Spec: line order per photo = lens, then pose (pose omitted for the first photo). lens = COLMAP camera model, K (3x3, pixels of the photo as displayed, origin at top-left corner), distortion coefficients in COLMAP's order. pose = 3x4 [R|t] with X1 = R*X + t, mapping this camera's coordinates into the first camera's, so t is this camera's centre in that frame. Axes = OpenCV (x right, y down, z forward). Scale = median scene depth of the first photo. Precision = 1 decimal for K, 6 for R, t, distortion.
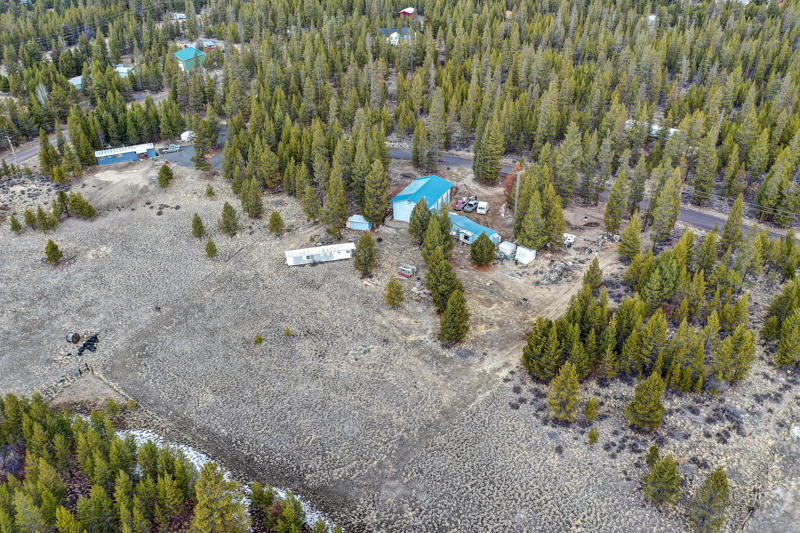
lens RADIAL K [[632.5, 0, 401.5], [0, 632.5, 267.2], [0, 0, 1]] dist [-0.008206, 0.001267]
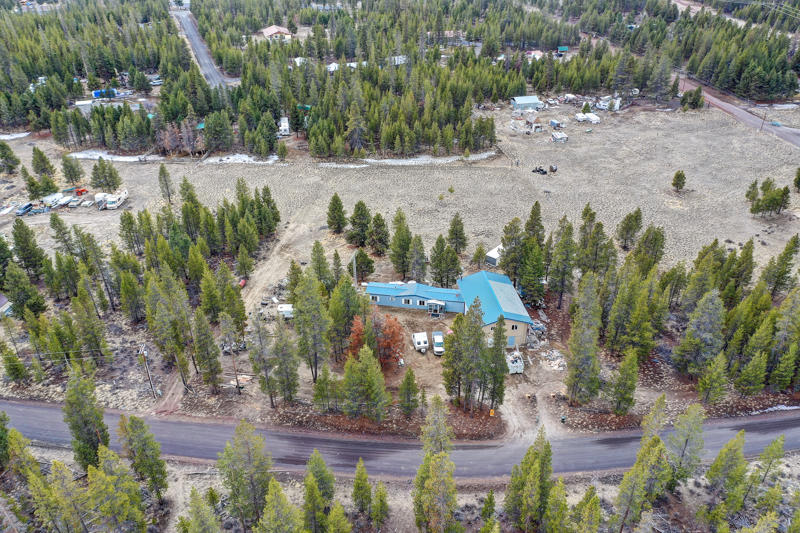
lens RADIAL K [[632.5, 0, 399.8], [0, 632.5, 266.0], [0, 0, 1]] dist [-0.008206, 0.001267]
pose [[-0.827194, 0.316442, -0.464343, 0.551982], [-0.258189, 0.519919, 0.814262, -0.863316], [0.499088, 0.793441, -0.348372, 1.415816]]
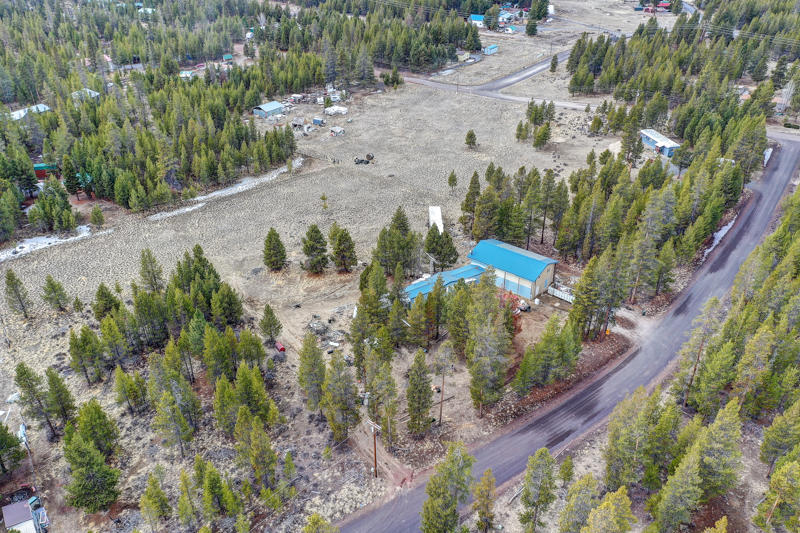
lens RADIAL K [[632.5, 0, 400.5], [0, 632.5, 266.7], [0, 0, 1]] dist [-0.008206, 0.001267]
pose [[-0.221027, 0.516141, -0.827493, 0.927081], [-0.488331, 0.675883, 0.552011, -0.606254], [0.844204, 0.526100, 0.102659, 0.959646]]
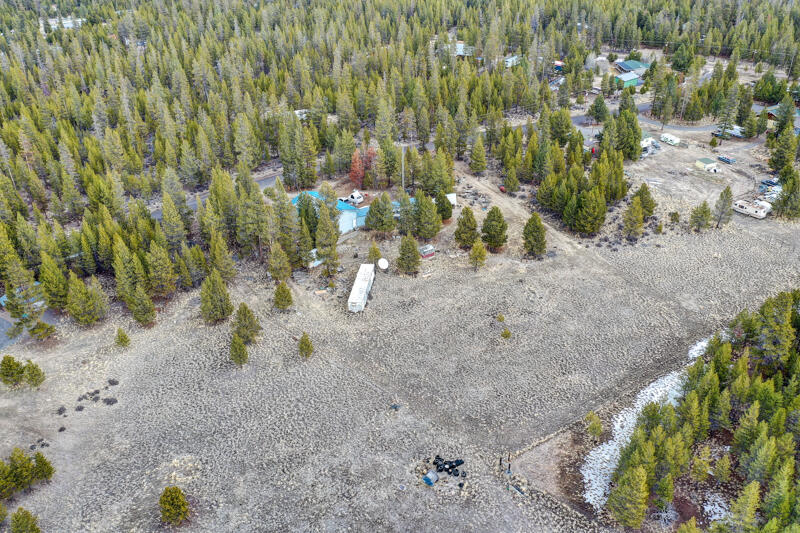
lens RADIAL K [[632.5, 0, 398.9], [0, 632.5, 266.5], [0, 0, 1]] dist [-0.008206, 0.001267]
pose [[0.341941, -0.446143, 0.827063, -0.950797], [0.479837, 0.839624, 0.254535, -0.281340], [-0.807980, 0.309820, 0.501178, 0.528599]]
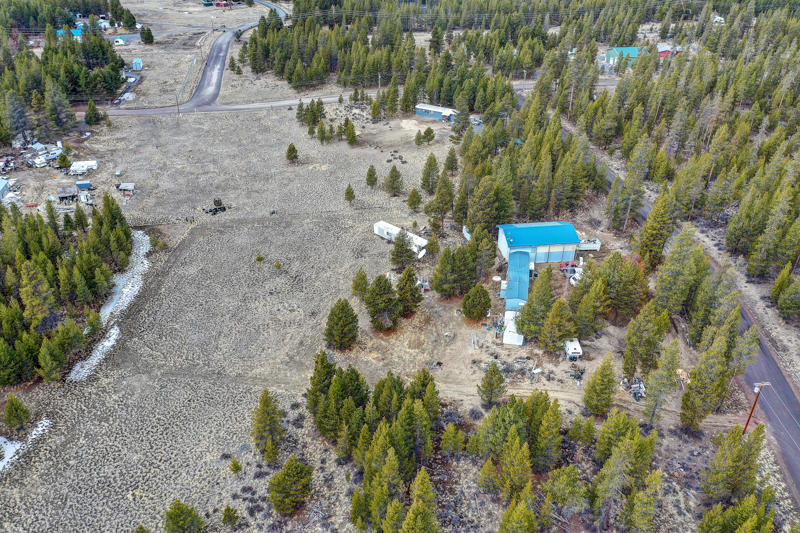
lens RADIAL K [[632.5, 0, 399.5], [0, 632.5, 265.8], [0, 0, 1]] dist [-0.008206, 0.001267]
pose [[0.553935, 0.448048, -0.701718, 0.687718], [-0.441849, 0.872562, 0.208338, -0.215644], [0.705639, 0.194647, 0.681312, 0.324715]]
